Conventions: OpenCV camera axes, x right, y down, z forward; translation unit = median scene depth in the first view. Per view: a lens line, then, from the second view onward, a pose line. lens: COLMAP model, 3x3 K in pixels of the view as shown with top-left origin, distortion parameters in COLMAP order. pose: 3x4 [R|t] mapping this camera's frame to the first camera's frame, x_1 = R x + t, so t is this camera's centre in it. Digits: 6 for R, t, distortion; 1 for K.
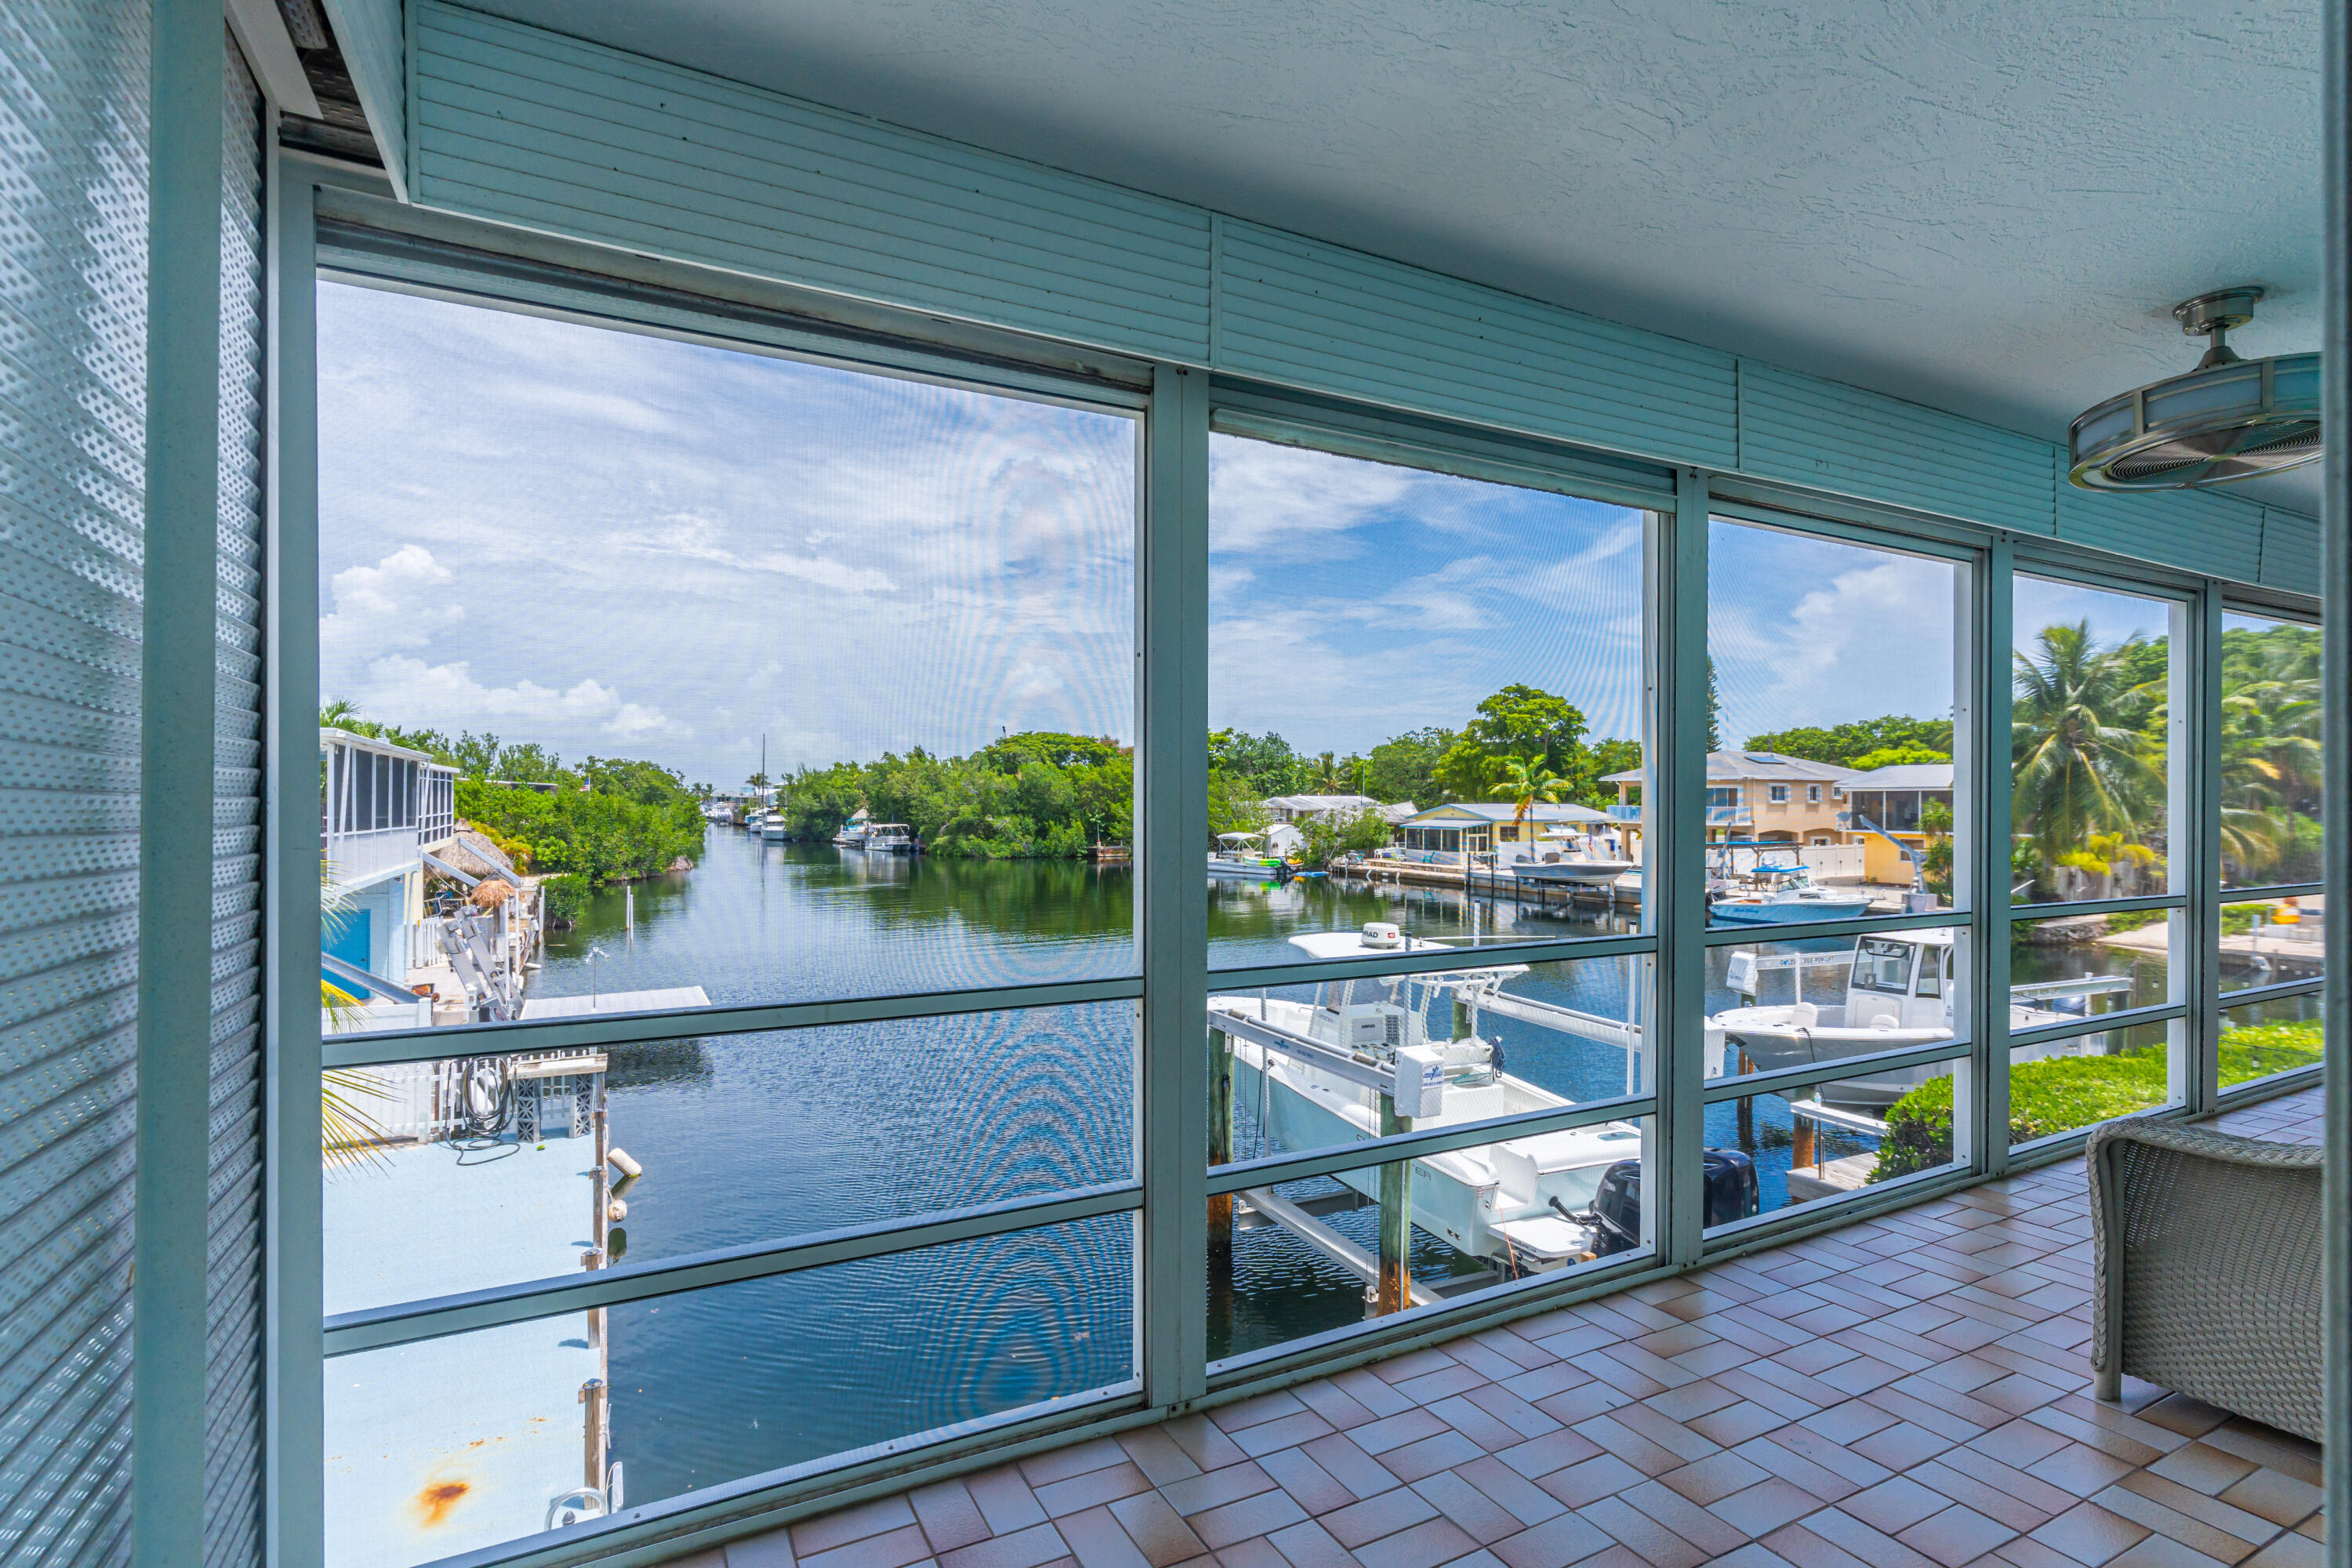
lens RADIAL K [[1118.0, 0, 1175.6], [0, 1118.0, 802.9], [0, 0, 1]] dist [0.009055, 0.000686]
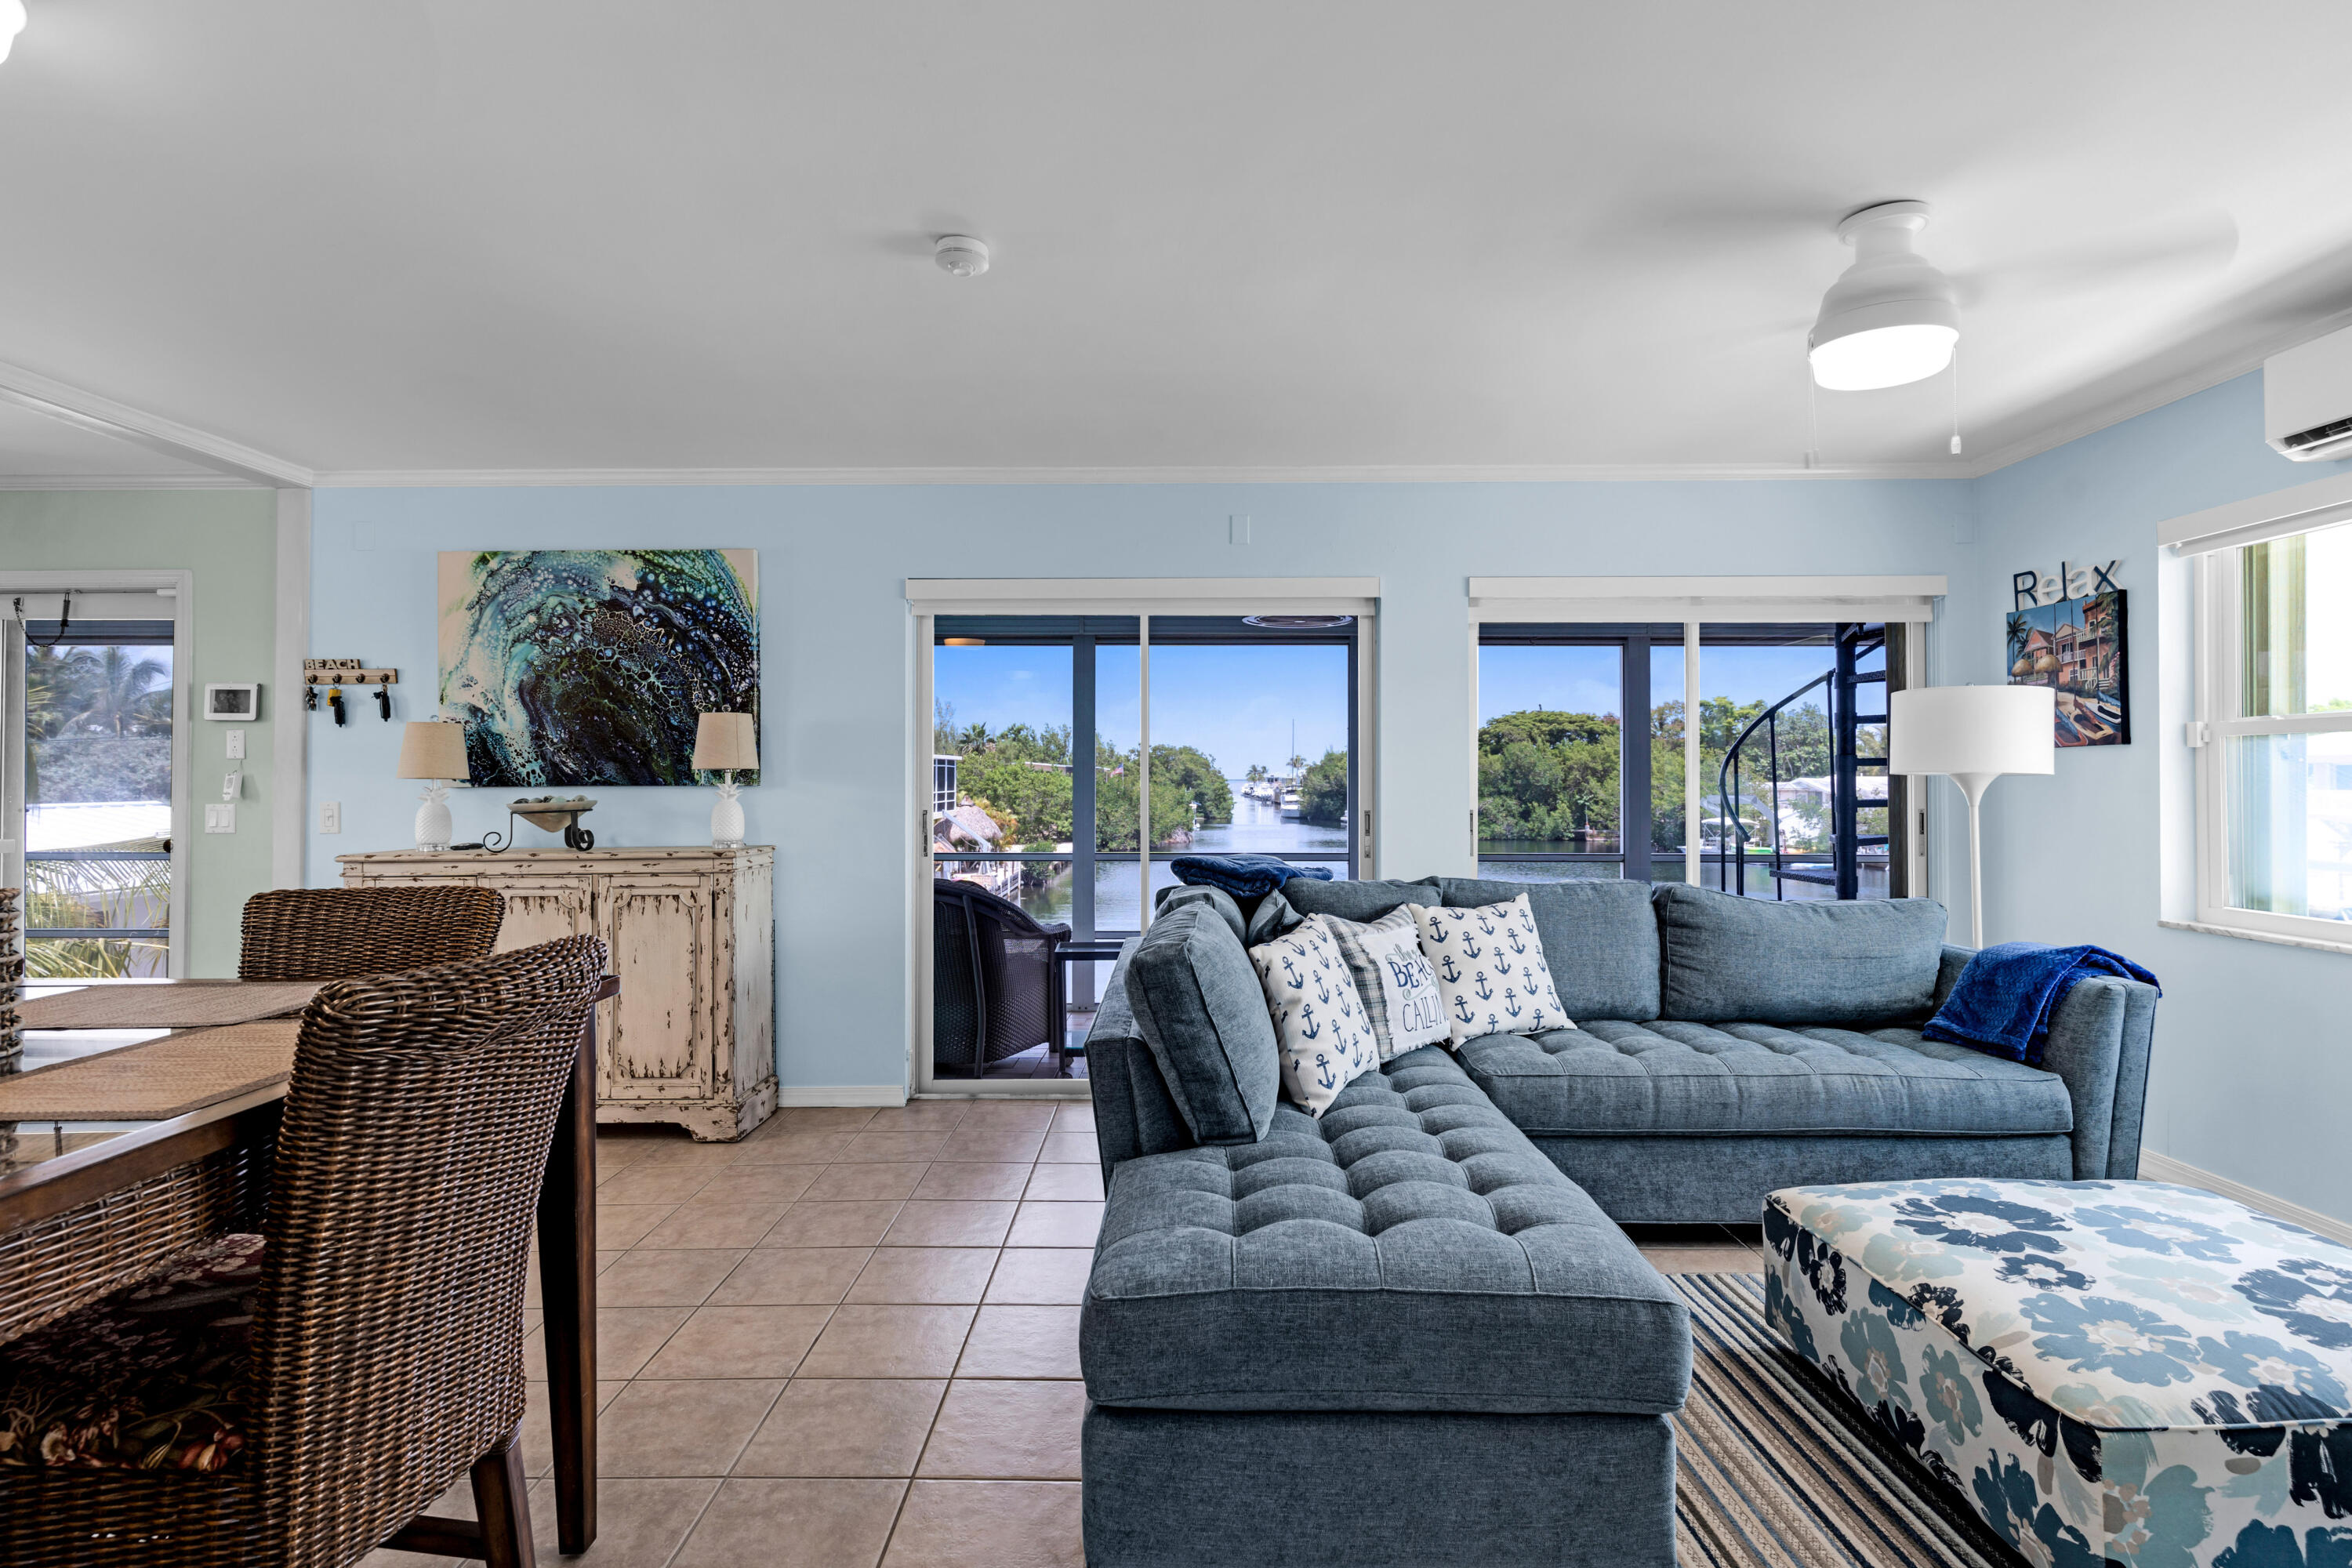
lens RADIAL K [[1142.8, 0, 1175.9], [0, 1142.8, 762.0], [0, 0, 1]] dist [0.001782, 0.000981]
pose [[0.879759, -0.007259, -0.475365, 0.101978], [-0.002022, 0.999817, -0.019010, 0.000566], [0.475416, 0.017686, 0.879583, -0.017627]]
